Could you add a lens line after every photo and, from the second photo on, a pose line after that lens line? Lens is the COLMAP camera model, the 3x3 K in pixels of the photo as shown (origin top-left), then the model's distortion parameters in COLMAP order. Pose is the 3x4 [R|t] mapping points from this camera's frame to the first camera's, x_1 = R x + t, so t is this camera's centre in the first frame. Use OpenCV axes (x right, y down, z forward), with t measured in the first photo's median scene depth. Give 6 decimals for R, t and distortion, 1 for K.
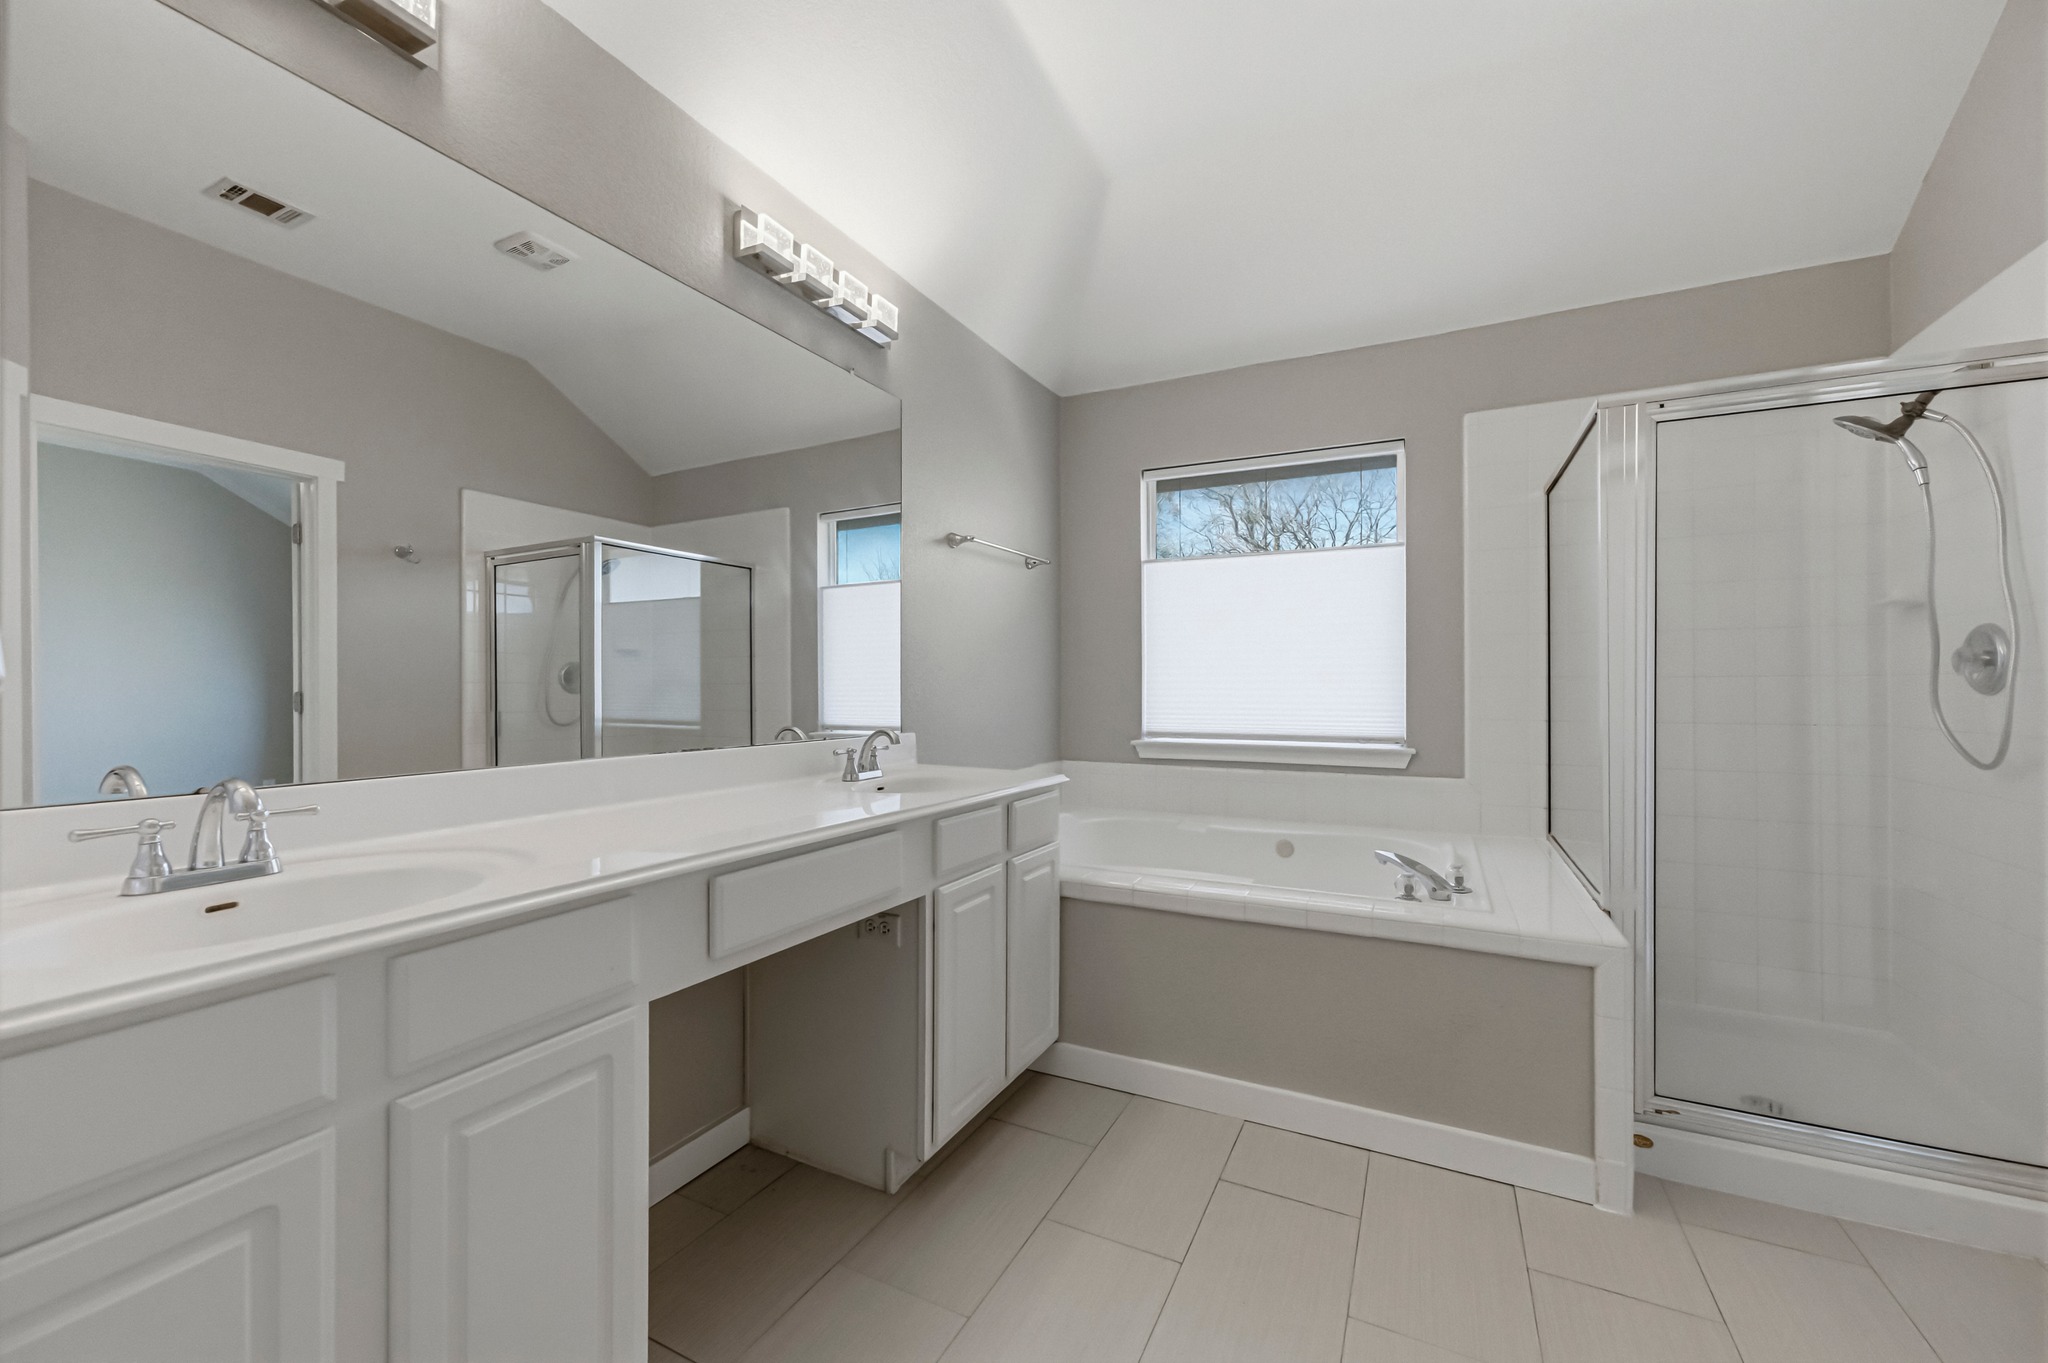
lens RADIAL K [[804.0, 0, 1024.1], [0, 804.0, 684.7], [0, 0, 1]] dist [0.009893, 0.001003]
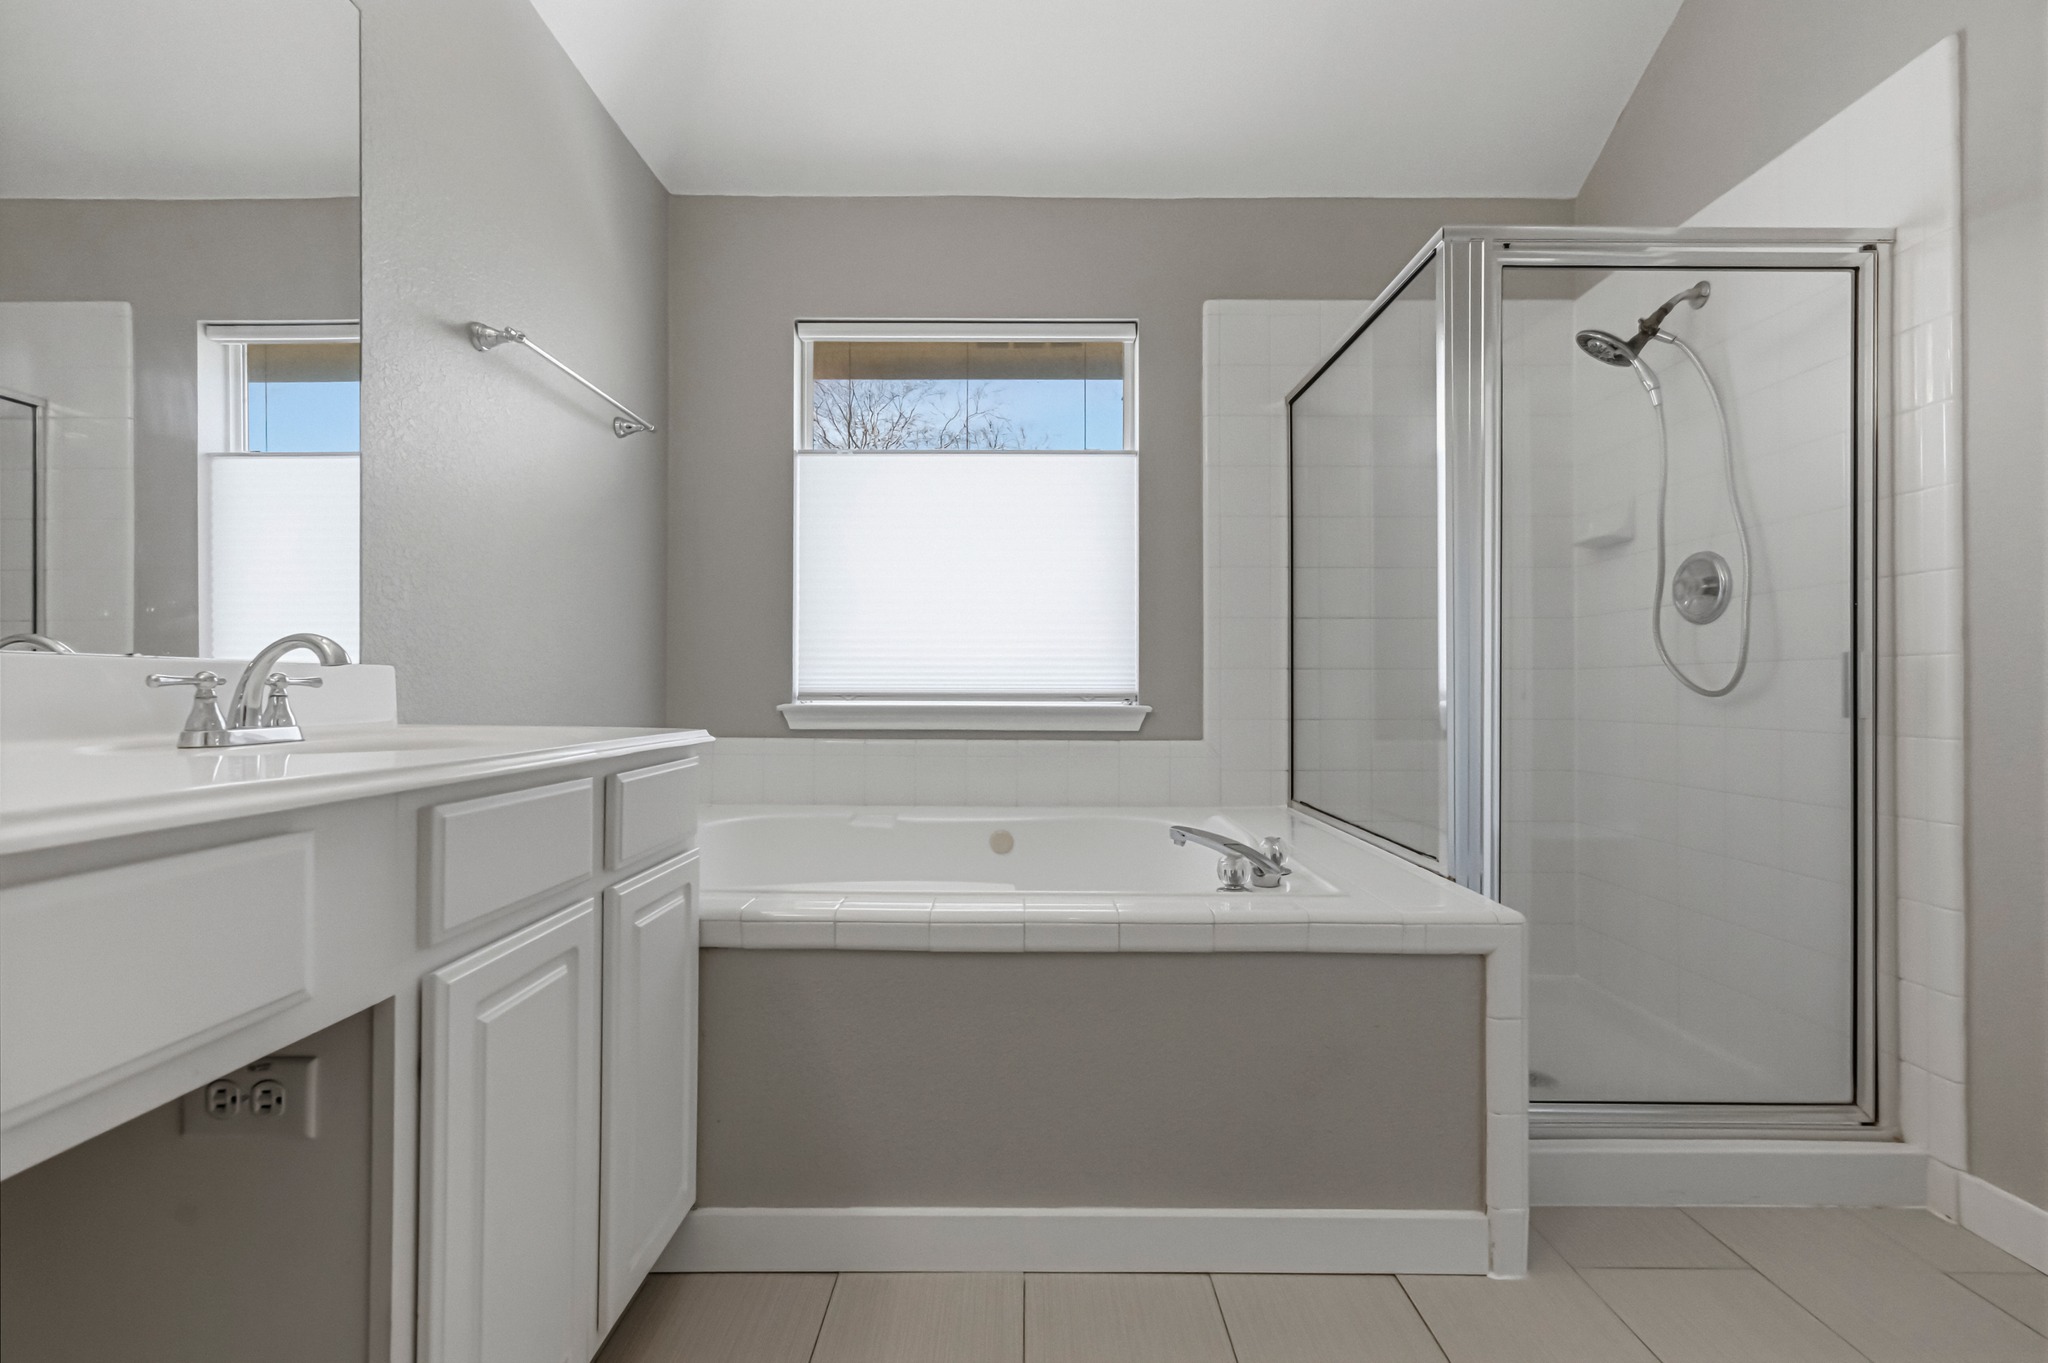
lens RADIAL K [[884.9, 0, 1021.2], [0, 884.9, 682.9], [0, 0, 1]] dist [-0.002273, 0.000828]
pose [[0.893372, 0.008514, 0.449237, -0.034361], [-0.007240, 0.999963, -0.004554, 0.083091], [-0.449259, 0.000816, 0.893401, 0.363164]]
